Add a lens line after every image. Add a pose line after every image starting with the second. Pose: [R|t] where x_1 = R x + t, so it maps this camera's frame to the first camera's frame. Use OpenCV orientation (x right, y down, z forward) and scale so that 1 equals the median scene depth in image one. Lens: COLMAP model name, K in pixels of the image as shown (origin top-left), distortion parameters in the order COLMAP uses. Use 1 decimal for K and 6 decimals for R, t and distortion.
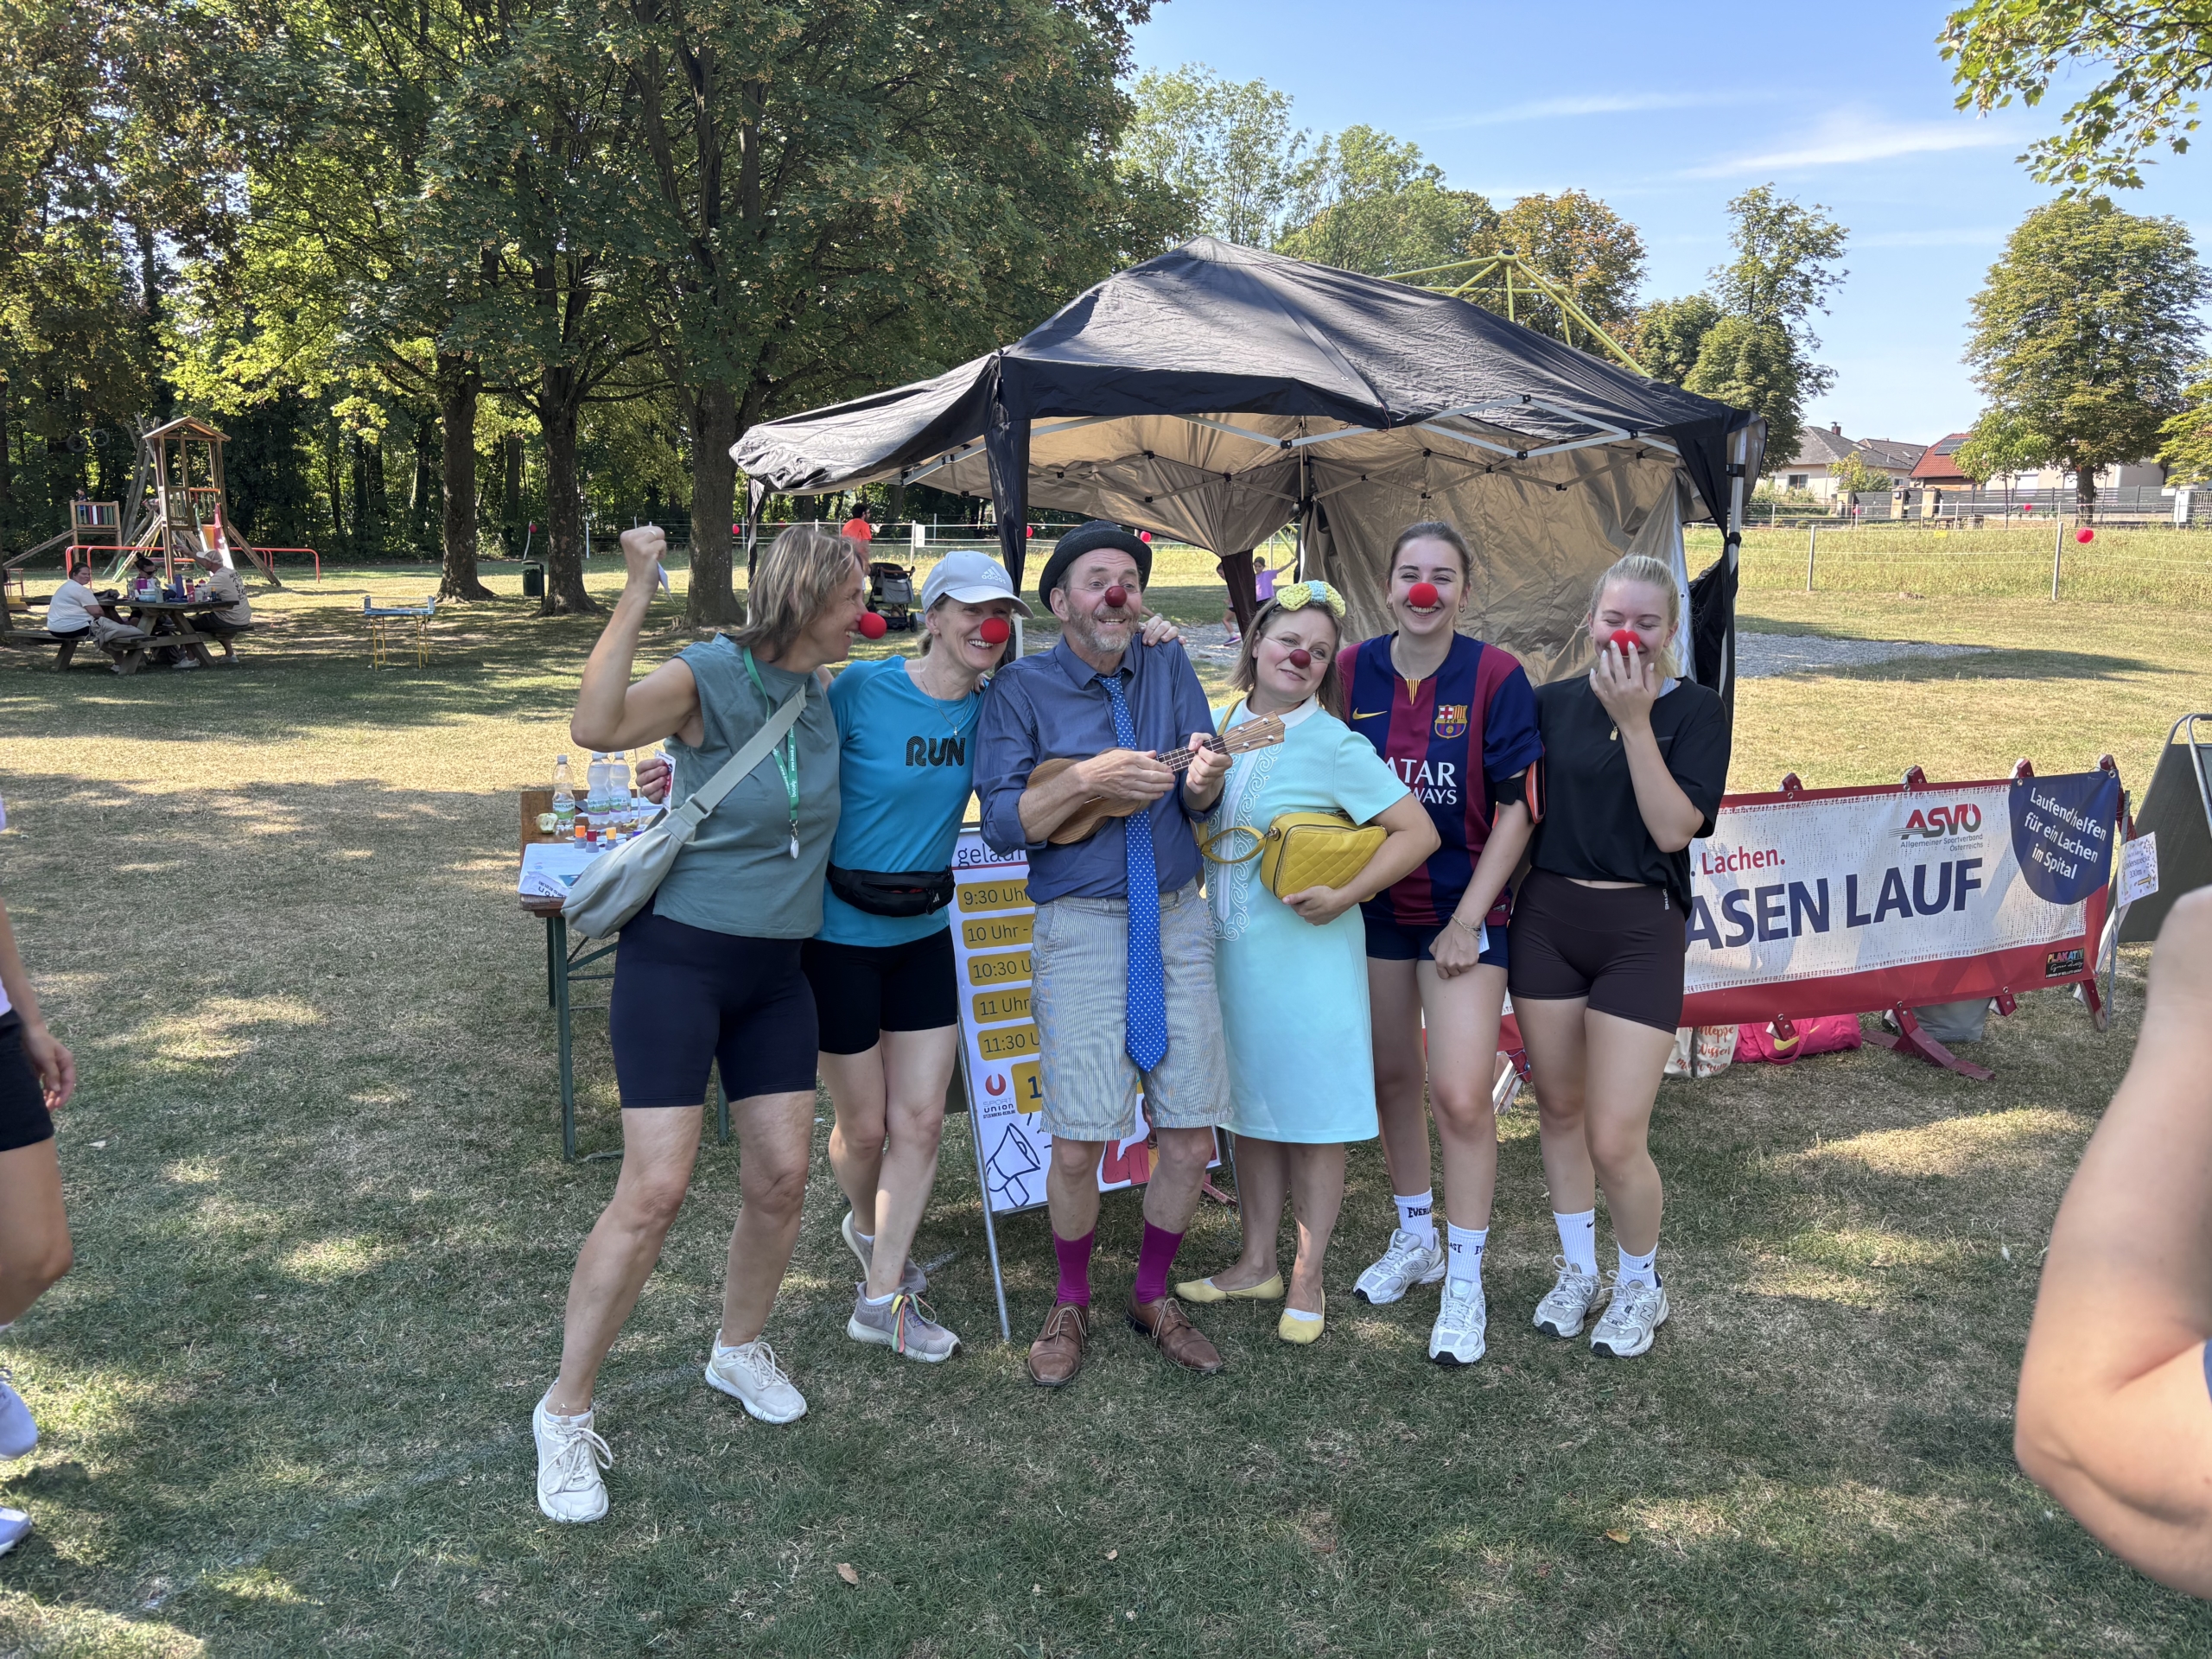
lens RADIAL K [[1690.9, 0, 1117.2], [0, 1690.9, 835.0], [0, 0, 1]] dist [-0.005814, -0.004301]
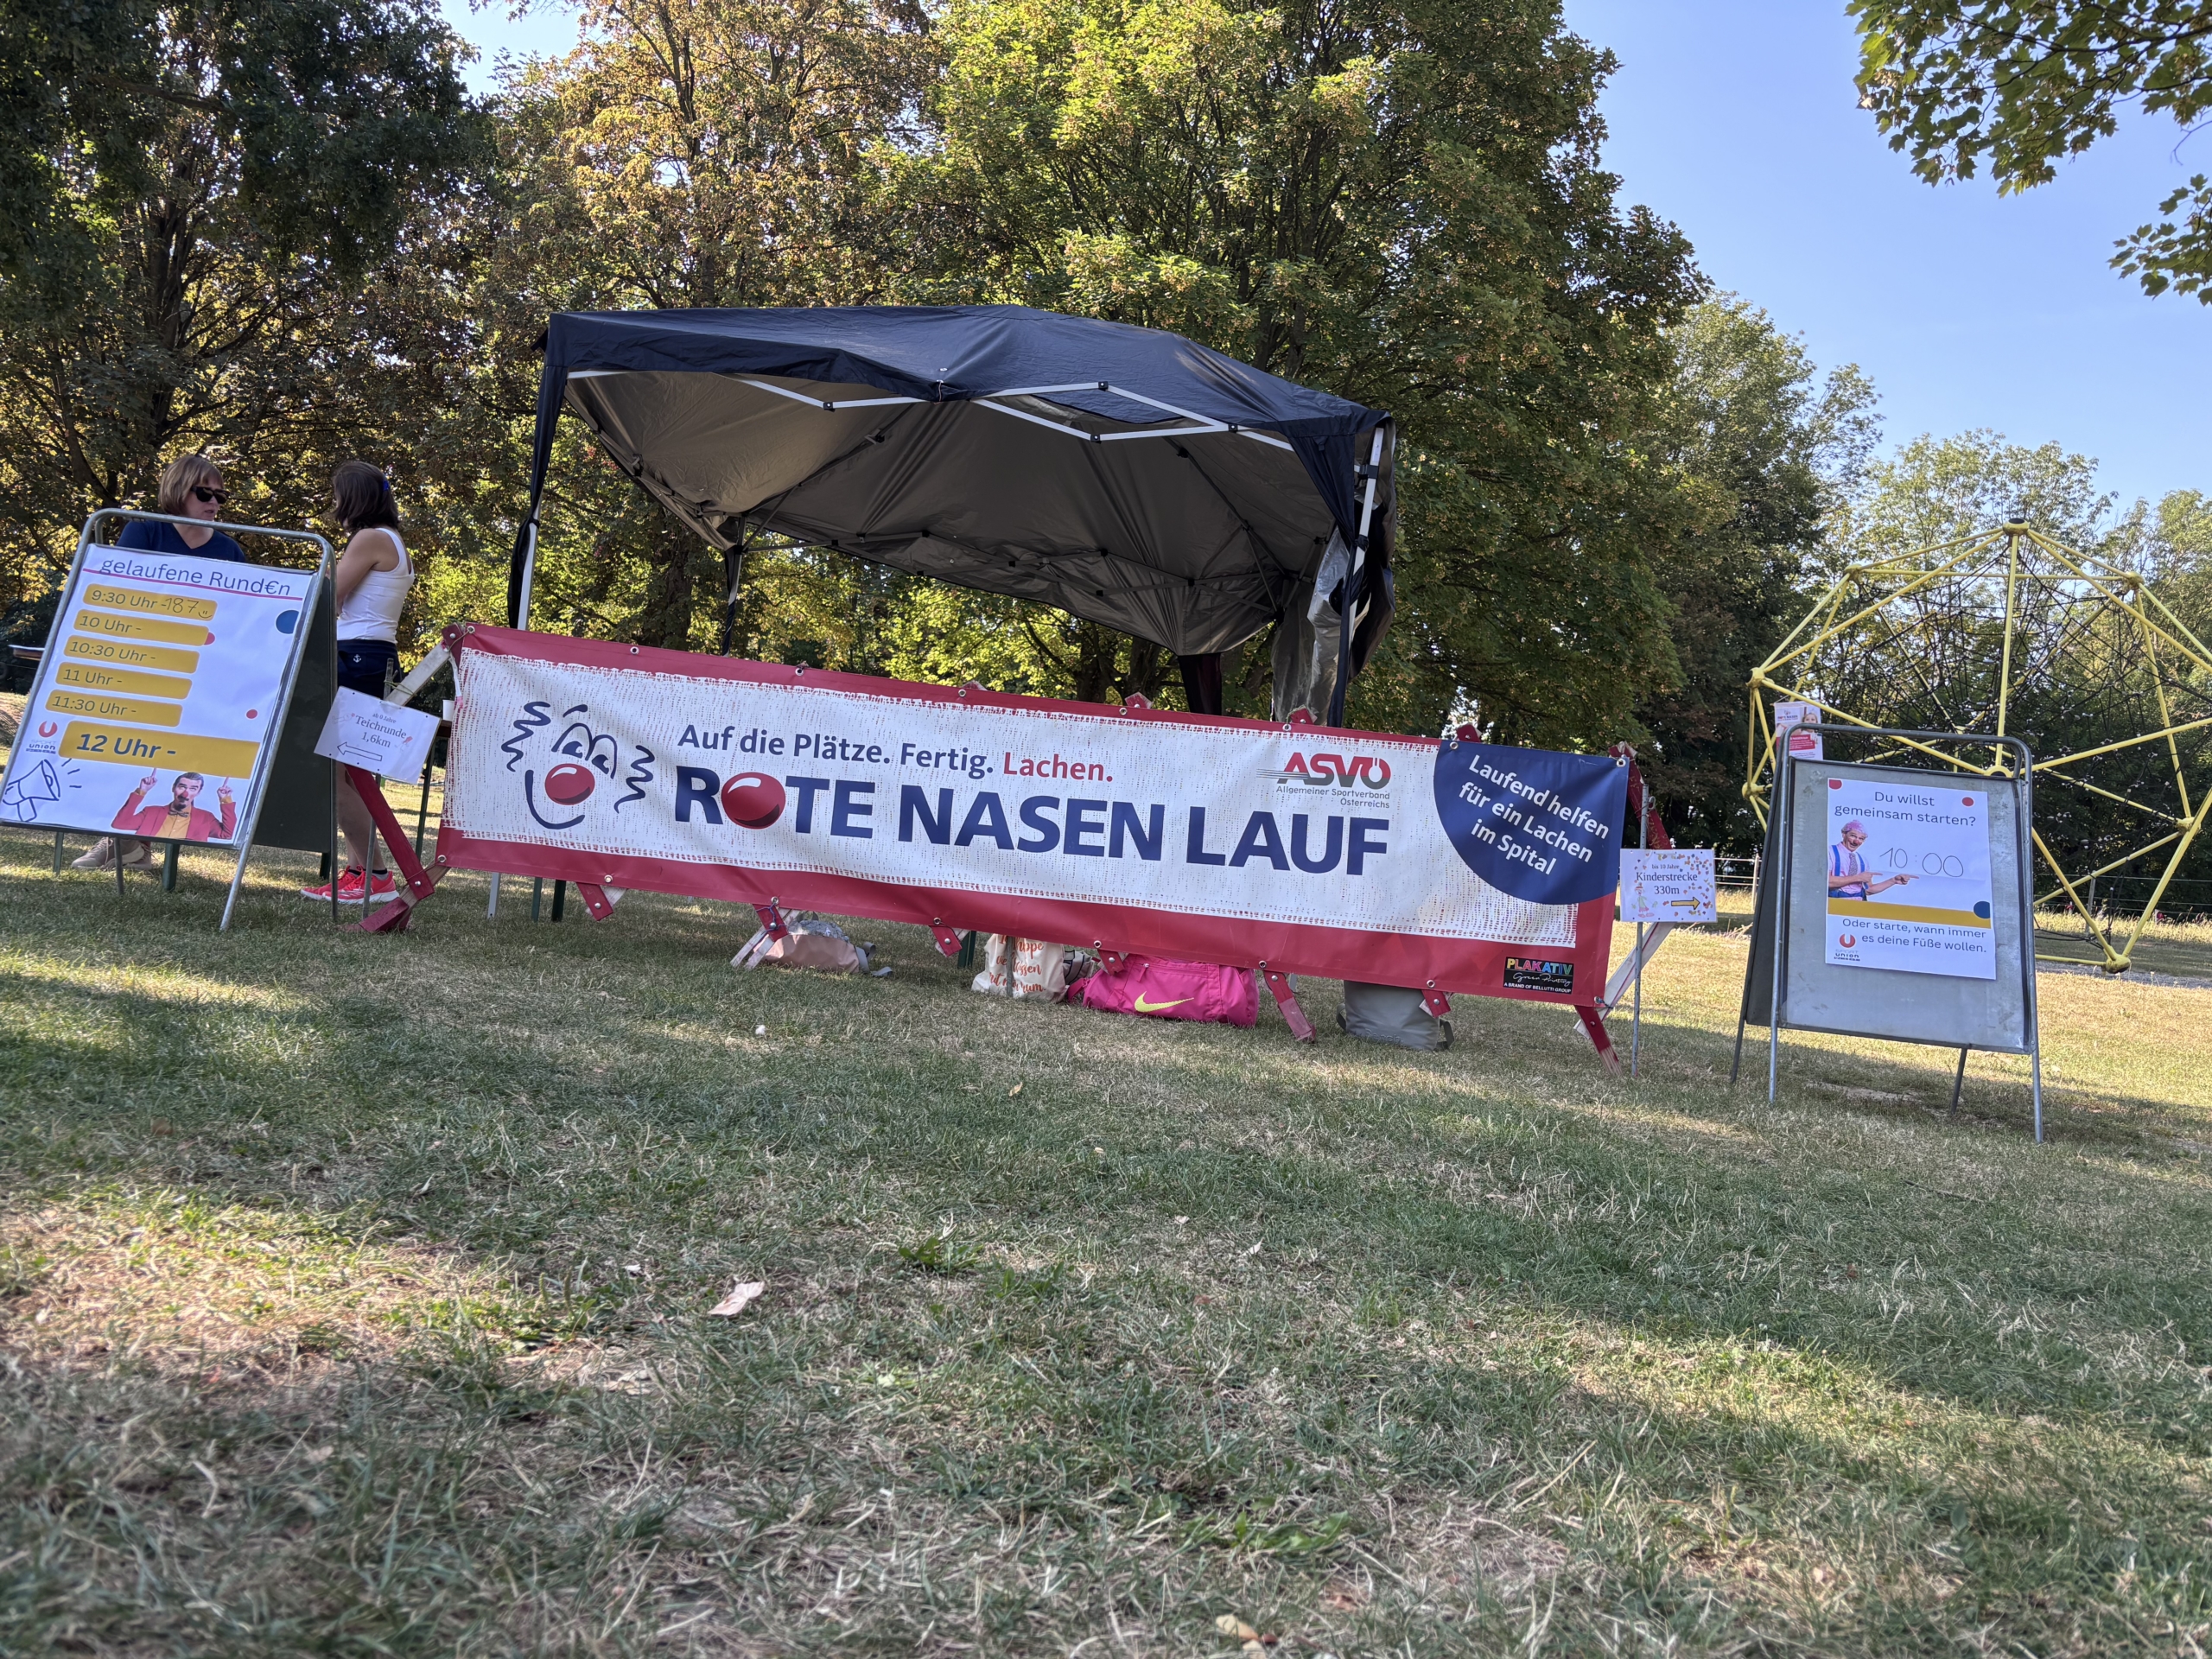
lens RADIAL K [[1690.9, 0, 1117.2], [0, 1690.9, 835.0], [0, 0, 1]] dist [-0.005814, -0.004301]
pose [[0.887527, 0.077927, -0.454117, 0.803602], [-0.174396, 0.969082, -0.174544, 0.205612], [0.426475, 0.234108, 0.873677, 0.160277]]
